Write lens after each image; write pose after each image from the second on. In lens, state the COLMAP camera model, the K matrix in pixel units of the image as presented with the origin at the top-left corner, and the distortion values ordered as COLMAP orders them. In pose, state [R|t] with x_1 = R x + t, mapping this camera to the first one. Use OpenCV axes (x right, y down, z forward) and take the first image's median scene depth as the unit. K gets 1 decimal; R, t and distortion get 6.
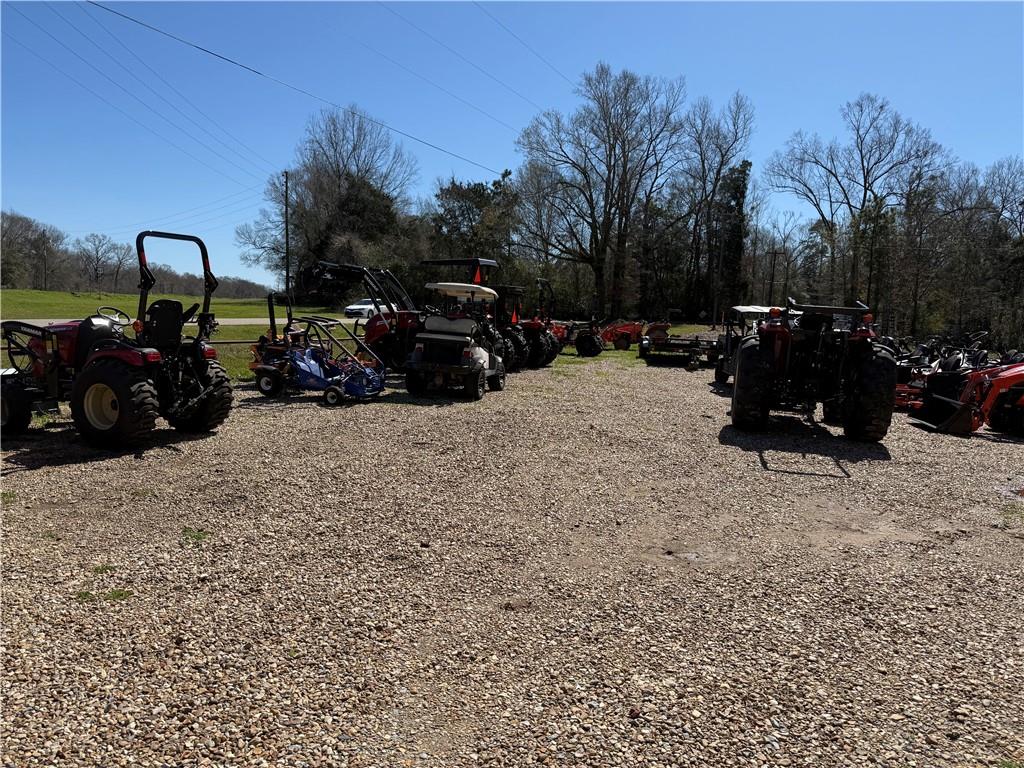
lens RADIAL K [[719.7, 0, 515.7], [0, 719.7, 384.7], [0, 0, 1]] dist [0.036053, -0.040914]
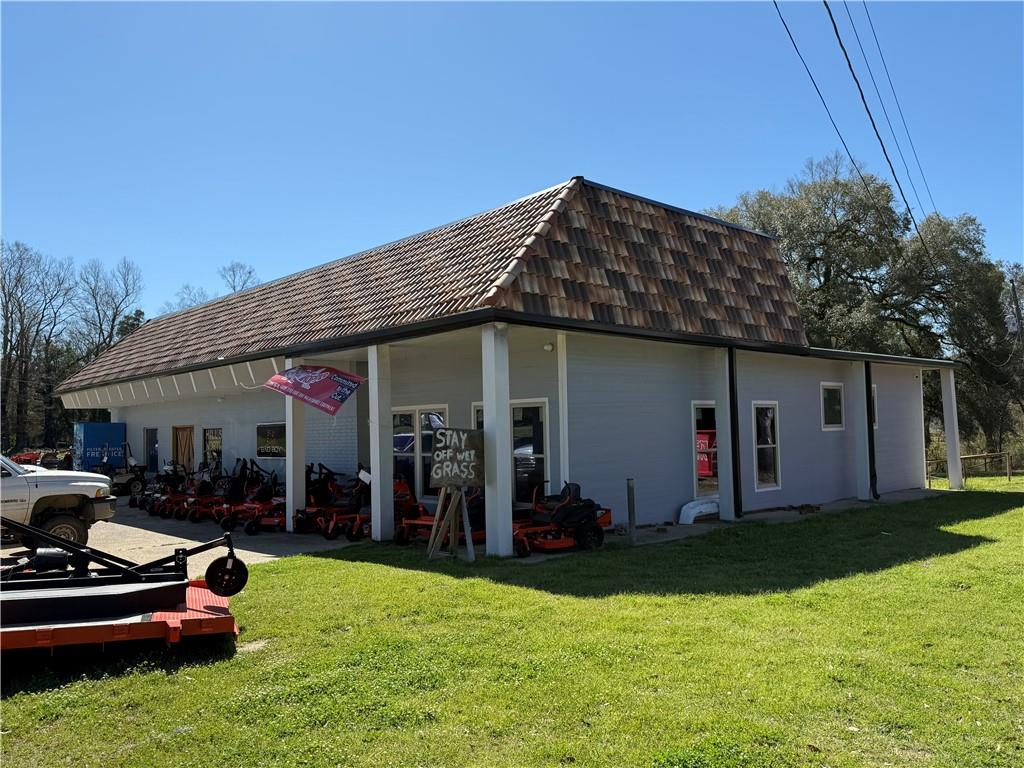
lens RADIAL K [[796.1, 0, 514.0], [0, 796.1, 404.9], [0, 0, 1]] dist [0.002957, -0.003664]
pose [[0.770216, -0.030620, 0.637047, -0.065030], [0.110554, 0.990136, -0.086073, 0.037956], [-0.628128, 0.136723, 0.766004, -0.492948]]
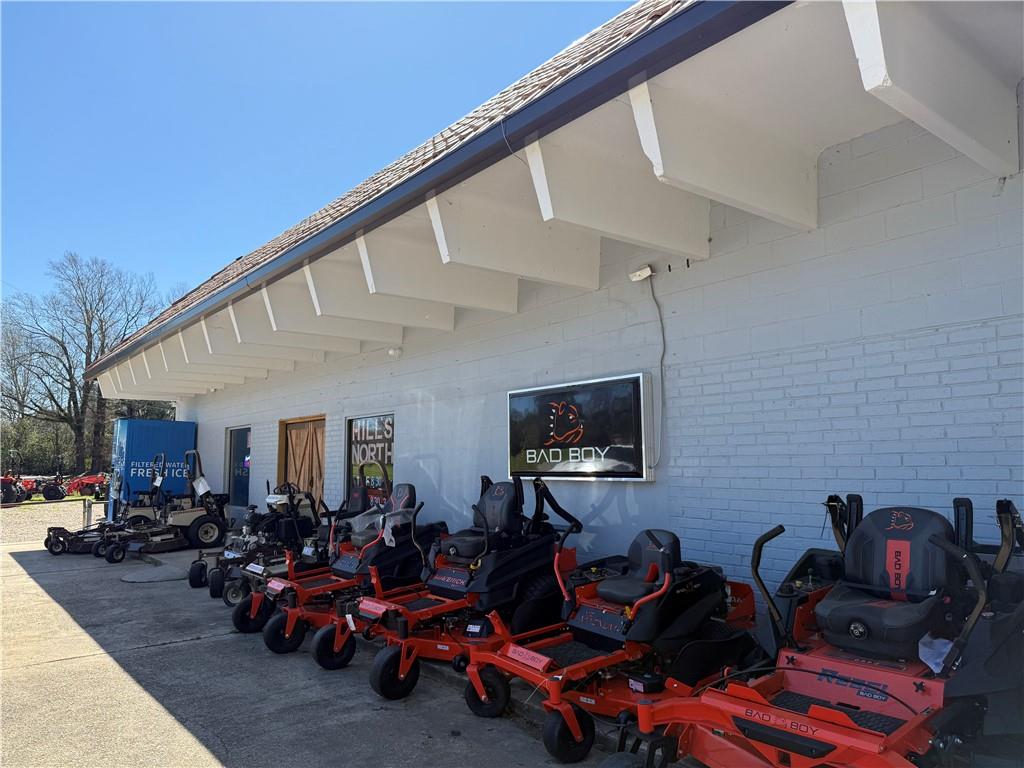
lens RADIAL K [[715.6, 0, 514.7], [0, 715.6, 391.1], [0, 0, 1]] dist [0.054463, -0.072788]
pose [[0.803474, 0.019791, 0.595011, -0.007504], [0.094723, 0.982466, -0.160589, 0.024720], [-0.587756, 0.185390, 0.787511, -0.269423]]
